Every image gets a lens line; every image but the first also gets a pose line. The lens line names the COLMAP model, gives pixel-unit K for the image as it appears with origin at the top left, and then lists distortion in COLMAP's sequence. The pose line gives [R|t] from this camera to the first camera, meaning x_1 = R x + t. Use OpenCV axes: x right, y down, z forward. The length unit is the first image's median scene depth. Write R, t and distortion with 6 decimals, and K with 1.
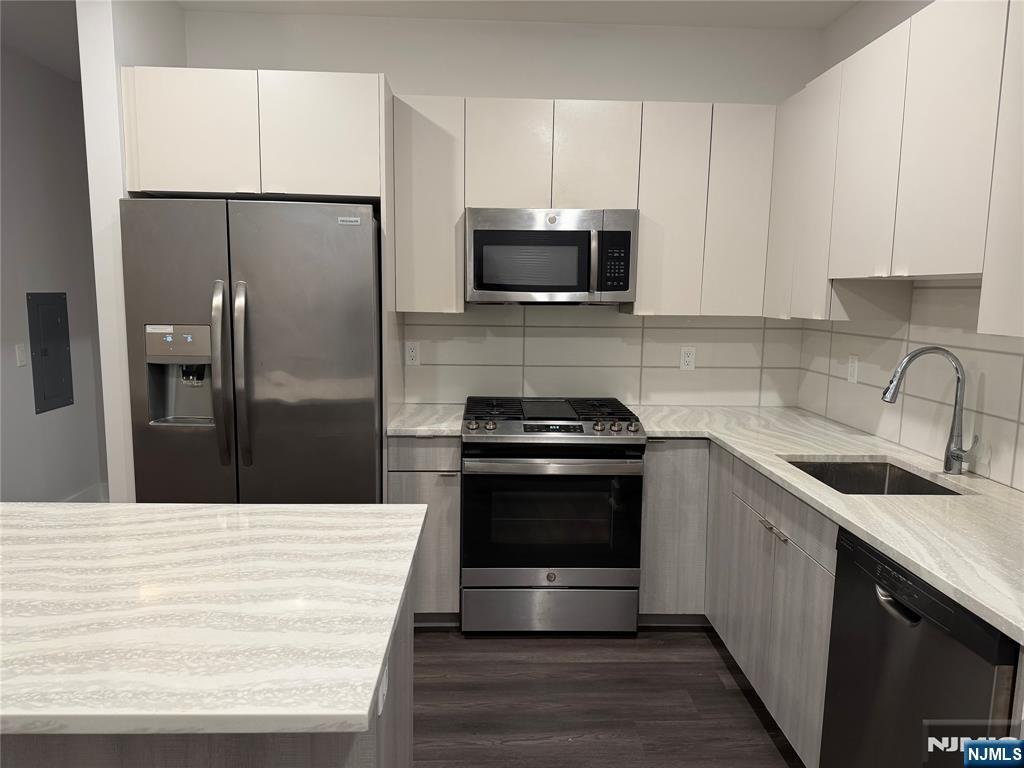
lens RADIAL K [[710.5, 0, 517.3], [0, 710.5, 385.1], [0, 0, 1]] dist [0.134339, -0.193818]
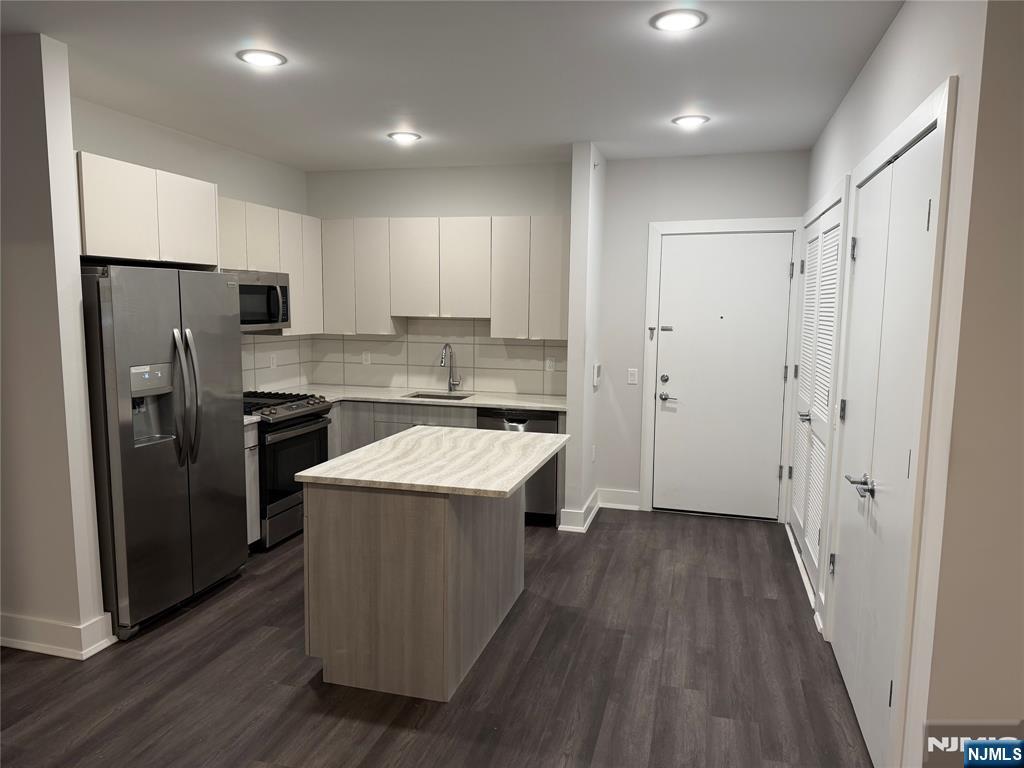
lens RADIAL K [[710.5, 0, 517.3], [0, 710.5, 385.1], [0, 0, 1]] dist [0.134339, -0.193818]
pose [[0.283813, -0.119955, 0.951347, -1.381508], [0.113388, 0.989382, 0.090924, -0.083053], [-0.952152, 0.082066, 0.294401, 0.016461]]
